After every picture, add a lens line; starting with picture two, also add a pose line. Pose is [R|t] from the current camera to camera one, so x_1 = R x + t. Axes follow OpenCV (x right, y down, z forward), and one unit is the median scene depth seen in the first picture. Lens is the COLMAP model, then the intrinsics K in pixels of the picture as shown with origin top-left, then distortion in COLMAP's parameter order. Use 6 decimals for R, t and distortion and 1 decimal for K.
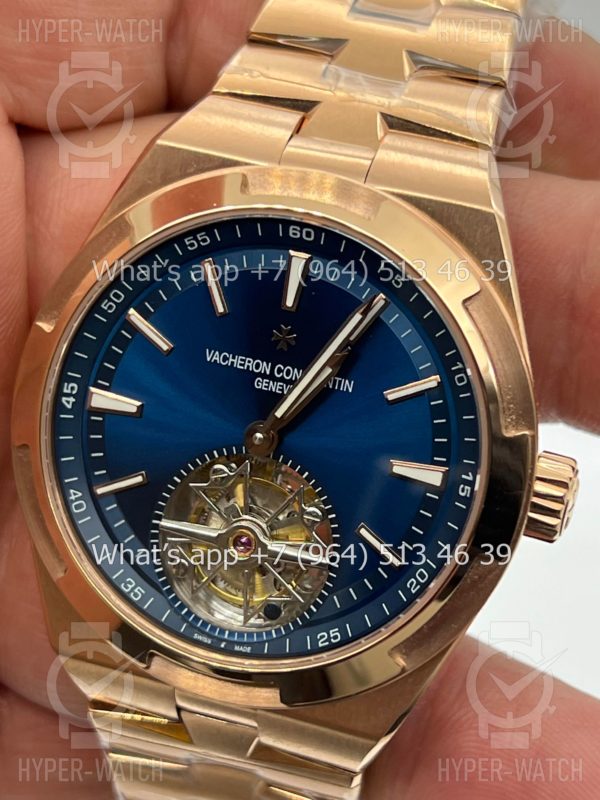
lens RADIAL K [[1856.7, 0, 302.2], [0, 1856.7, 402.3], [0, 0, 1]] dist [0.268765, 0.000000]
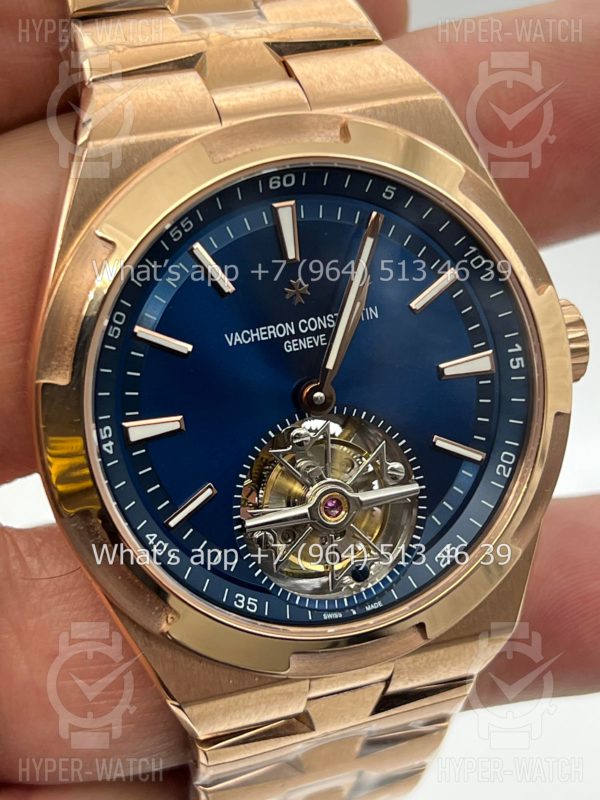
lens RADIAL K [[1856.7, 0, 291.7], [0, 1856.7, 394.8], [0, 0, 1]] dist [0.268765, 0.000000]
pose [[0.798282, -0.385679, 0.462599, -0.472139], [0.372869, 0.919656, 0.123297, -0.104231], [-0.472985, 0.074063, 0.877952, 0.162319]]
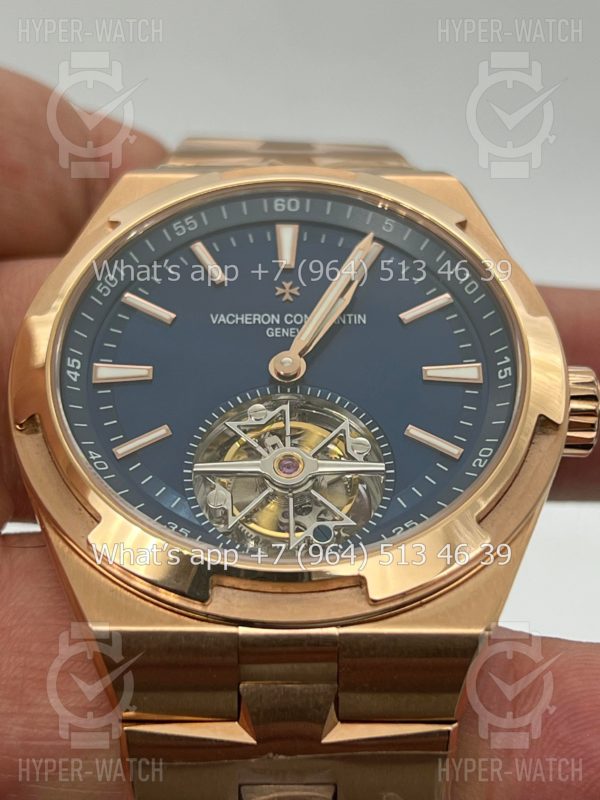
lens RADIAL K [[1856.7, 0, 298.5], [0, 1856.7, 401.4], [0, 0, 1]] dist [0.268765, 0.000000]
pose [[0.948430, -0.025949, 0.315922, -0.321226], [0.221414, 0.767444, -0.601669, 0.613041], [-0.226840, 0.640591, 0.733613, 0.295846]]
